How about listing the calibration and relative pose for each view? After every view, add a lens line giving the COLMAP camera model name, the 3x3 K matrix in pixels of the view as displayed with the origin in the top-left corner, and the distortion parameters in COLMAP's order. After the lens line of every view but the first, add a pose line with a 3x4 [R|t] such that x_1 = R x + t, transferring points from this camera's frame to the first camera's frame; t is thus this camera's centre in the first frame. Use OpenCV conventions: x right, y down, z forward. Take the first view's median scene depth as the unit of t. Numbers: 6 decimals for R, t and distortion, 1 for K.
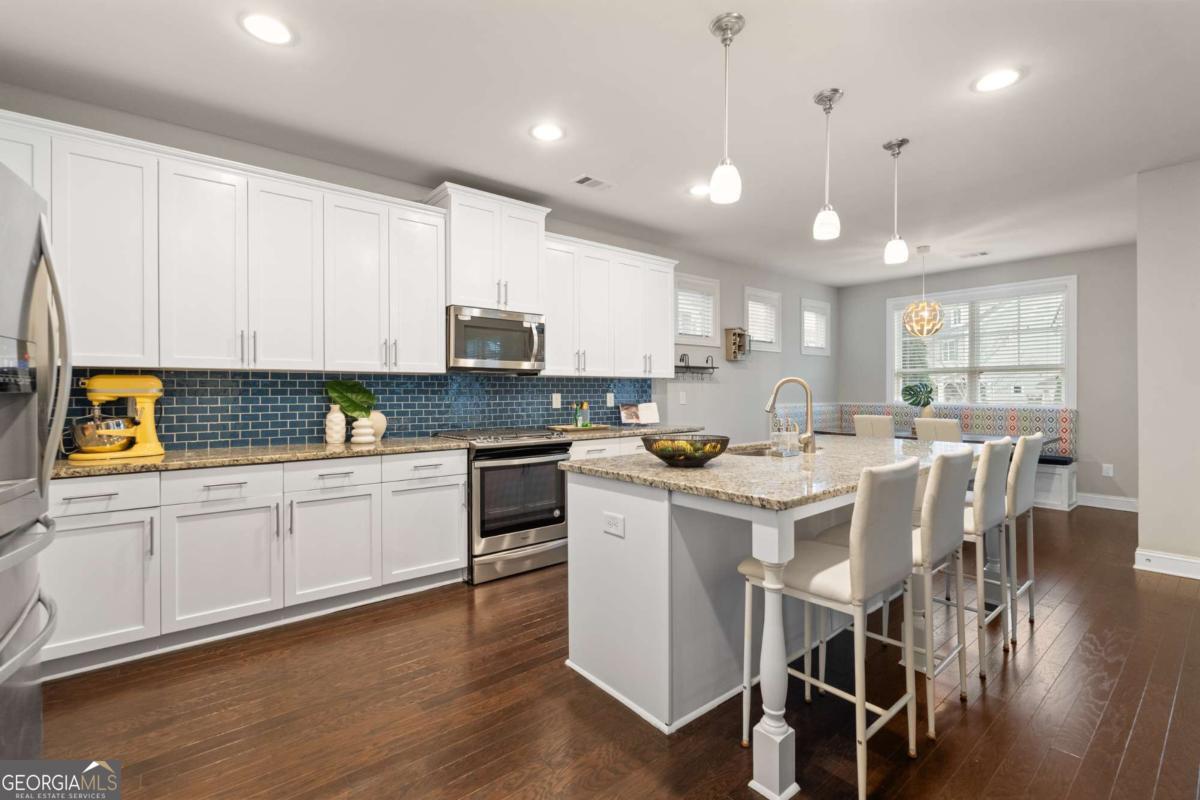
lens RADIAL K [[525.9, 0, 601.2], [0, 525.9, 384.3], [0, 0, 1]] dist [0.000097, 0.000023]
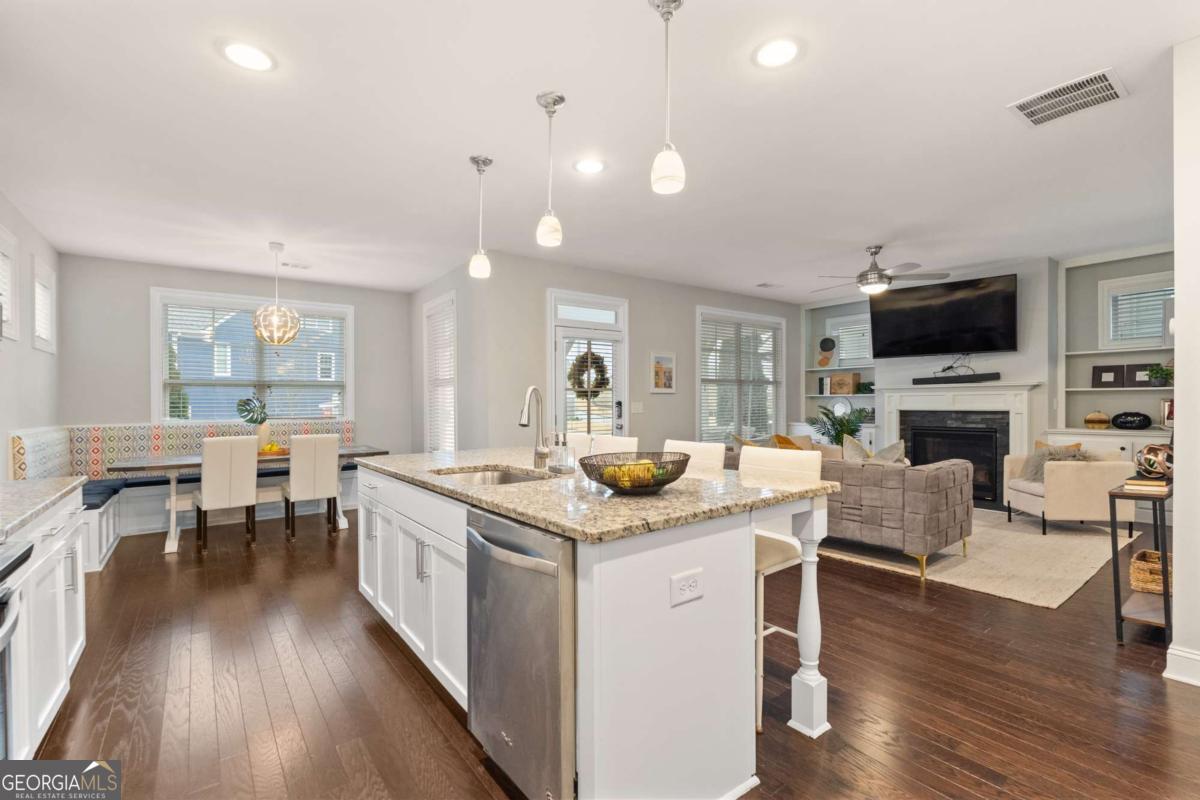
lens RADIAL K [[532.7, 0, 600.0], [0, 532.7, 400.0], [0, 0, 1]] dist [0.001810, 0.000205]
pose [[0.037477, 0.006036, 0.999279, -0.263665], [0.000043, 0.999982, -0.006042, 0.008636], [-0.999297, 0.000270, 0.037476, 0.418873]]
